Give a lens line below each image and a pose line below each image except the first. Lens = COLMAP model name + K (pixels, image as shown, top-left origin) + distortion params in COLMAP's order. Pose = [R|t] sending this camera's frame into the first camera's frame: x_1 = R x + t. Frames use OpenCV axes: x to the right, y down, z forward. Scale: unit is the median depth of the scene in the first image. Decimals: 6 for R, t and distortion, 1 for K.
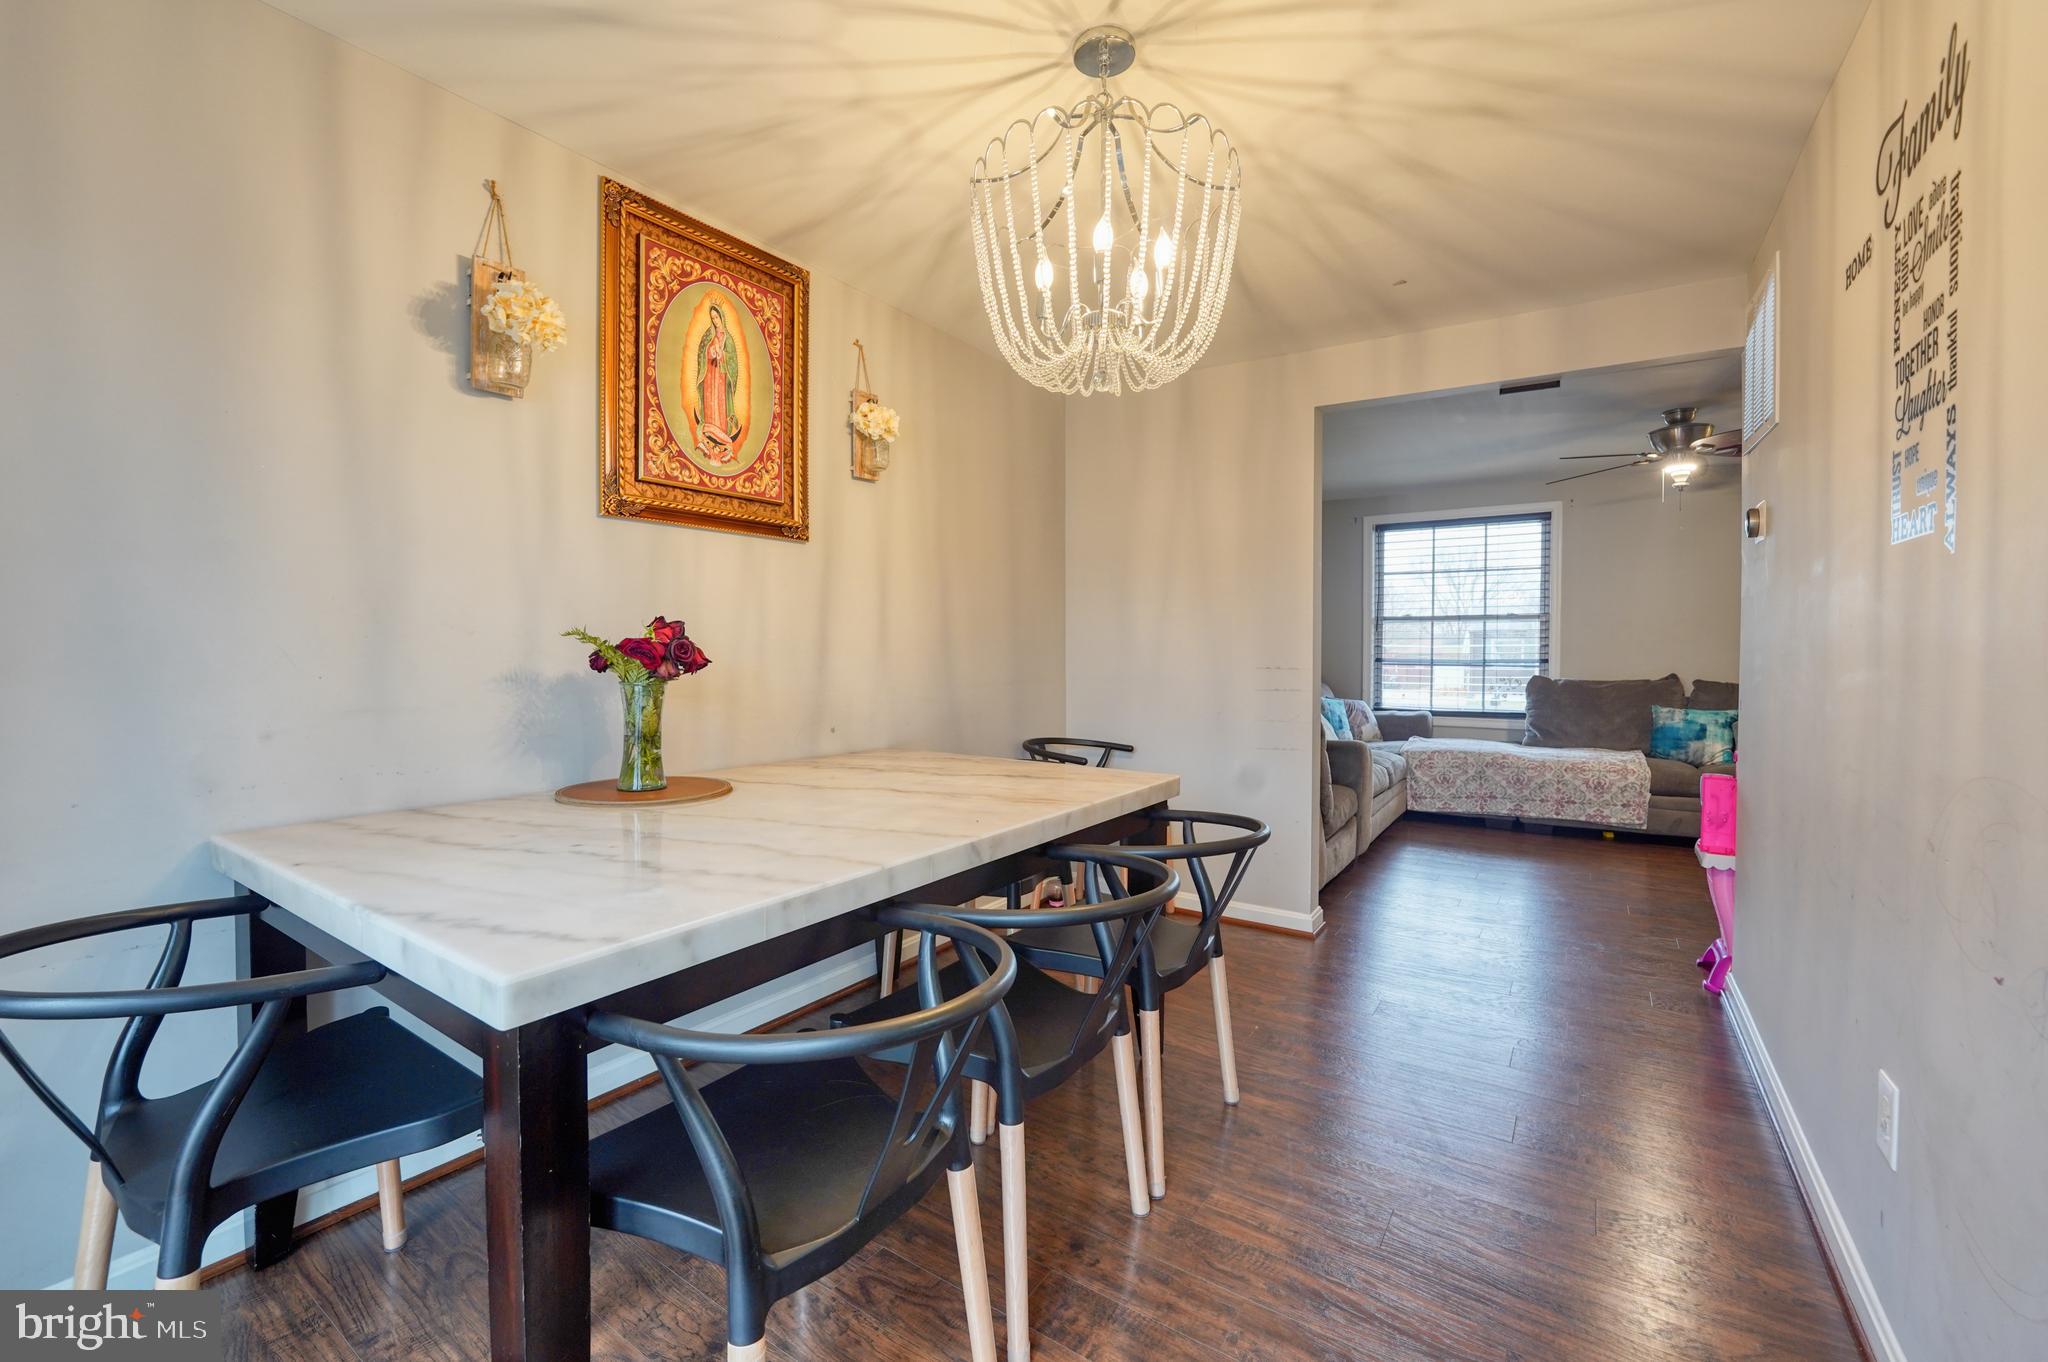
lens RADIAL K [[845.4, 0, 1017.1], [0, 845.4, 669.6], [0, 0, 1]] dist [-0.023745, -0.000114]
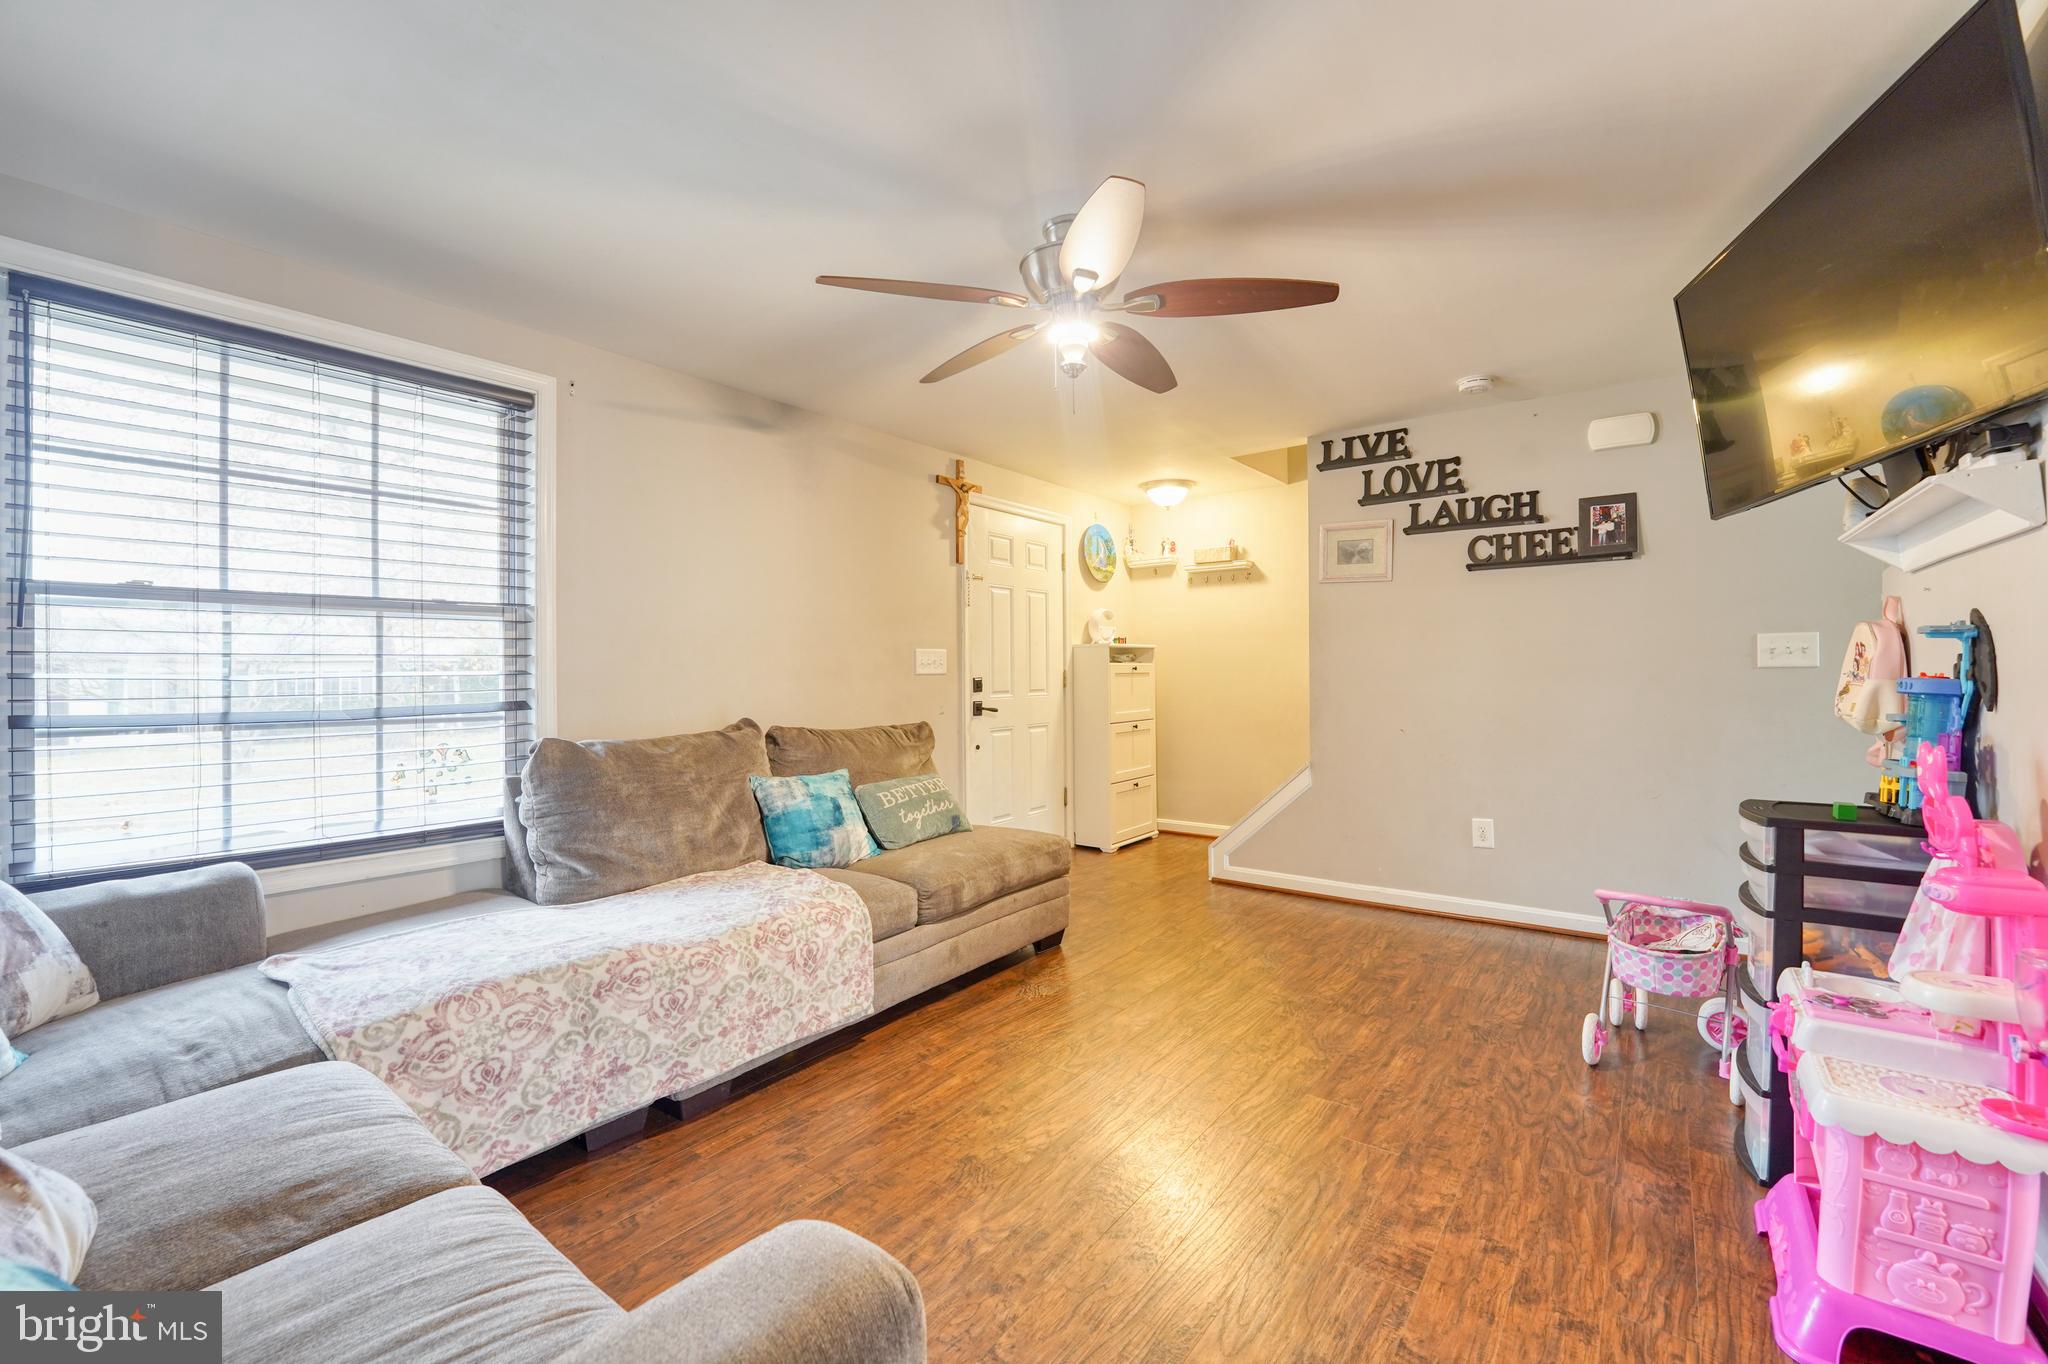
lens RADIAL K [[845.4, 0, 1017.1], [0, 845.4, 670.6], [0, 0, 1]] dist [-0.023745, -0.000114]
pose [[0.052020, 0.001795, 0.998644, 0.201607], [0.034230, 0.999408, -0.003579, -0.021236], [-0.998059, 0.034369, 0.051928, 0.804839]]
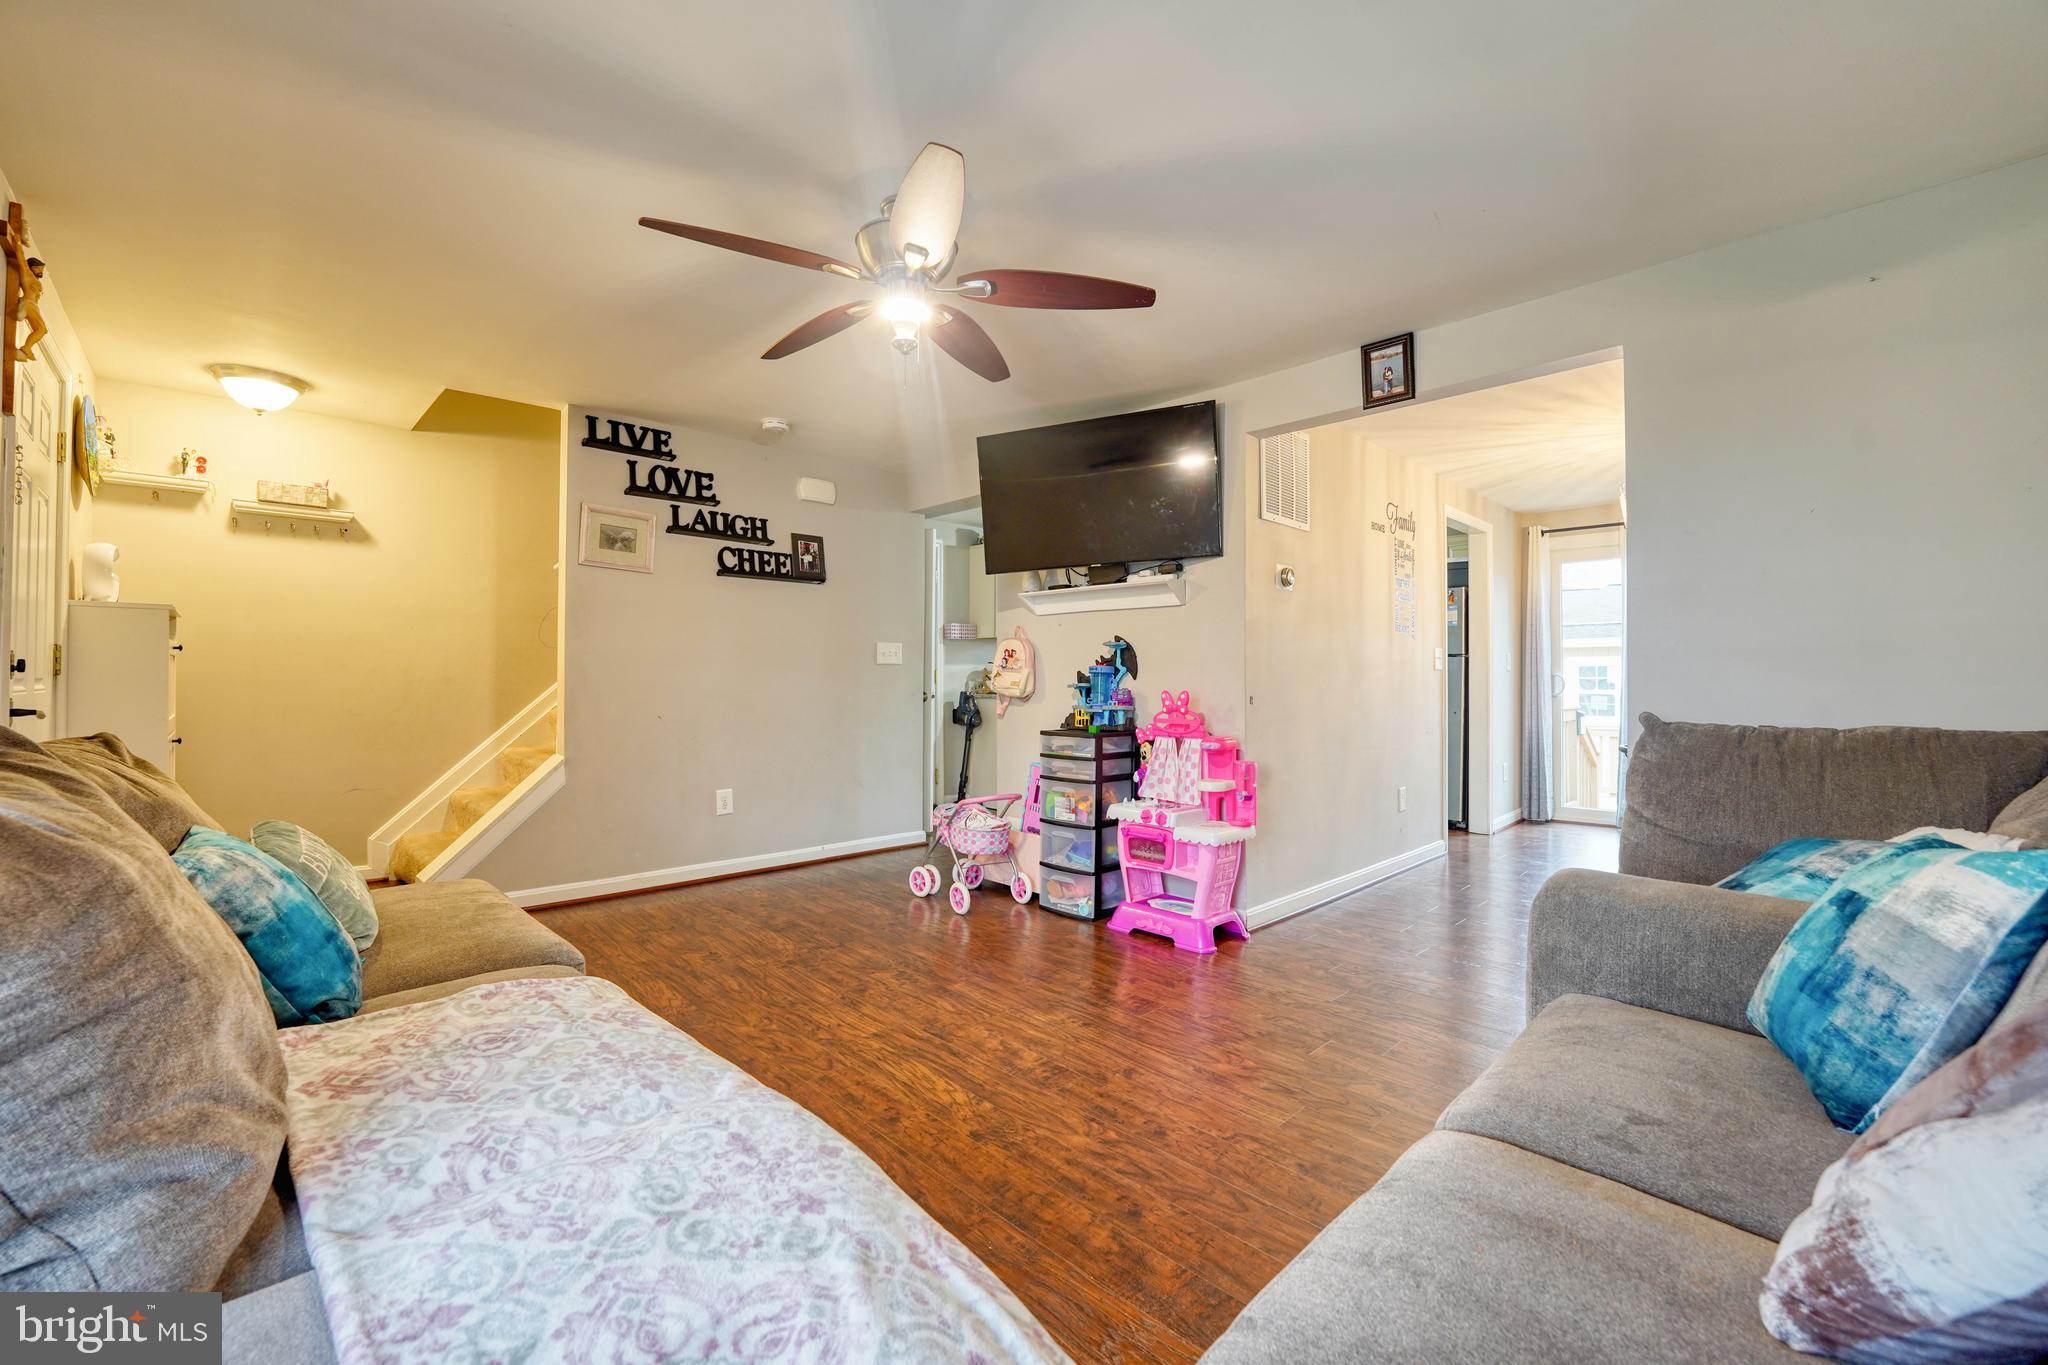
lens RADIAL K [[845.4, 0, 1017.1], [0, 845.4, 671.1], [0, 0, 1]] dist [-0.023745, -0.000114]
pose [[-0.980686, -0.002120, 0.195577, 0.486181], [0.000548, 0.999908, 0.013586, -0.012789], [-0.195588, 0.013431, -0.980594, 1.206844]]
